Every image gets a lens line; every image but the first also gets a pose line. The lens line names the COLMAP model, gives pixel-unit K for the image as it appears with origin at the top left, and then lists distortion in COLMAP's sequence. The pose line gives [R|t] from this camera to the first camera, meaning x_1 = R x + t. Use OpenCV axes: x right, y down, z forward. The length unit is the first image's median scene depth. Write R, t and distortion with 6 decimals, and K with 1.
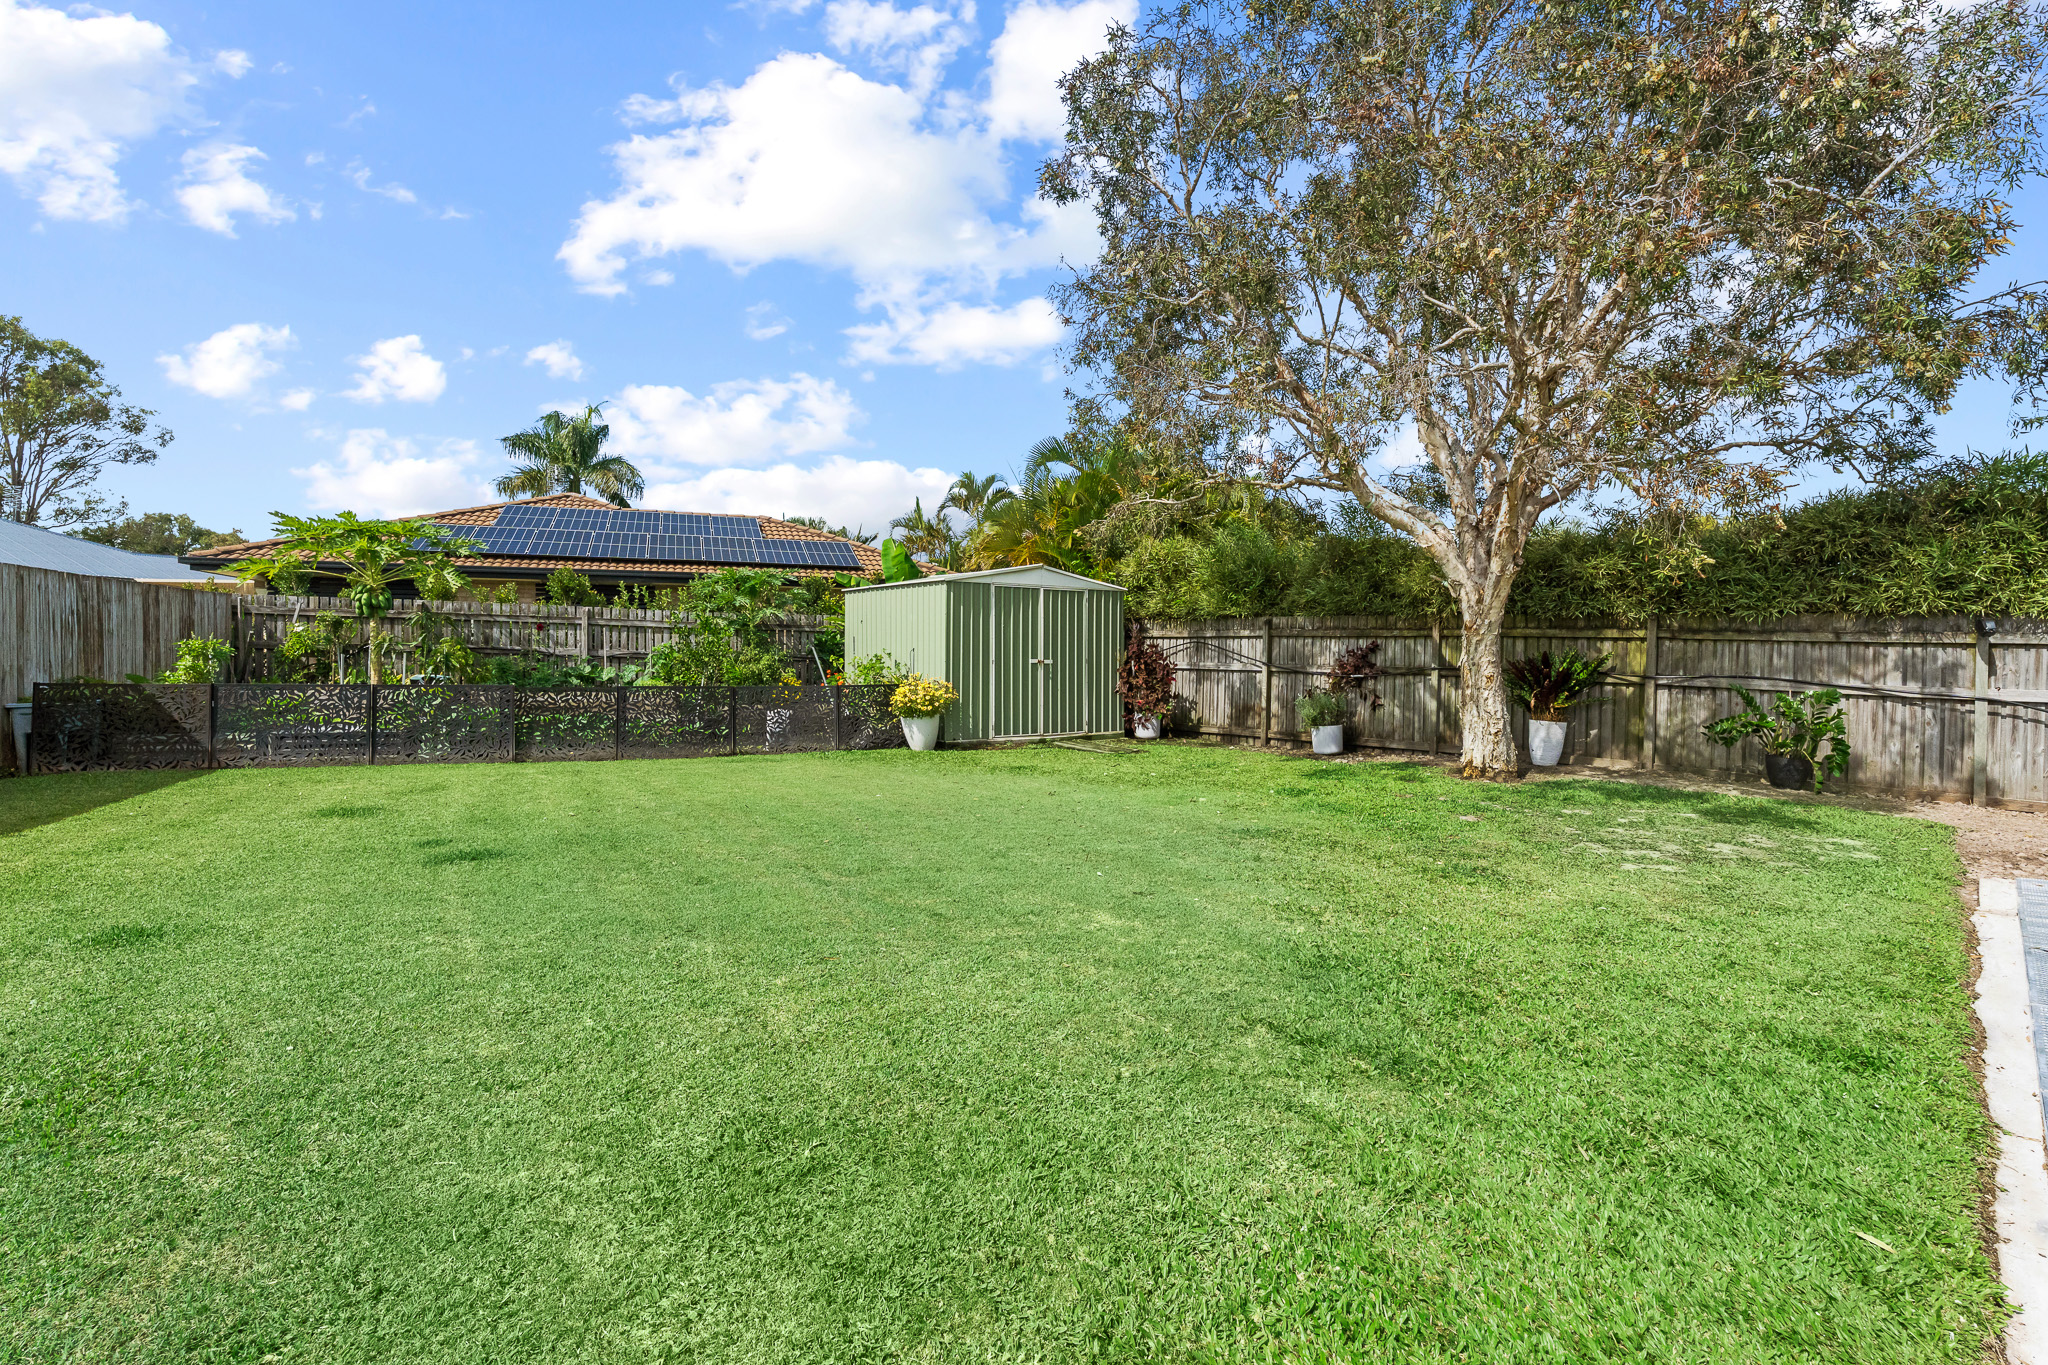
lens RADIAL K [[936.9, 0, 1026.7], [0, 936.9, 662.4], [0, 0, 1]] dist [-0.000984, 0.000092]
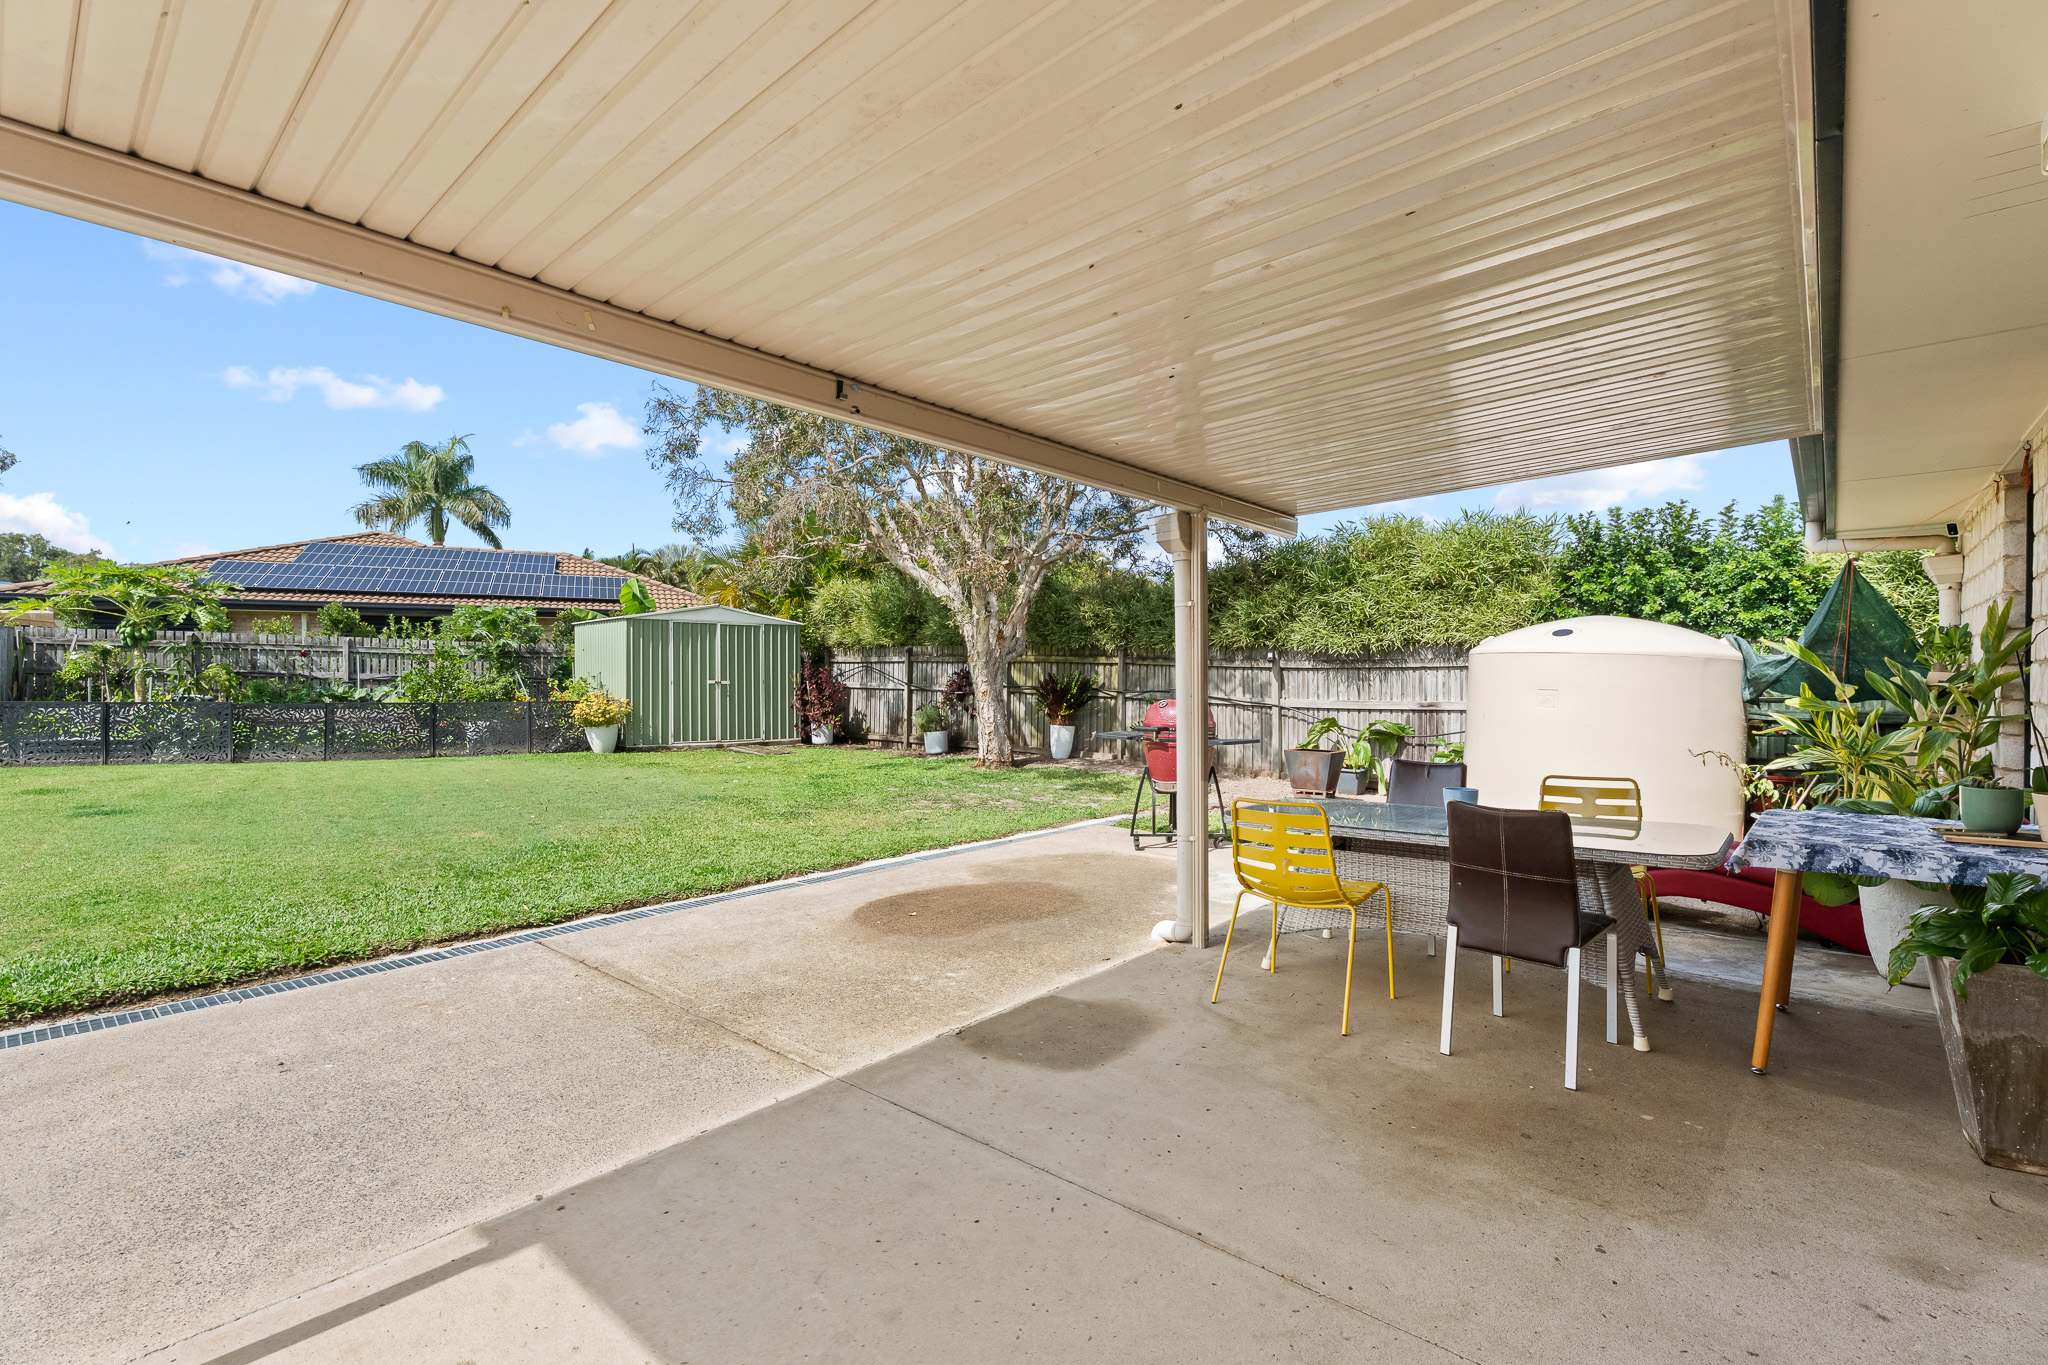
lens RADIAL K [[918.4, 0, 1024.0], [0, 918.4, 682.5], [0, 0, 1]] dist [0.001603, -0.000403]
pose [[0.996750, -0.003146, 0.080498, 0.312598], [0.003266, 0.999994, -0.001358, 0.002287], [-0.080493, 0.001616, 0.996754, -0.242284]]
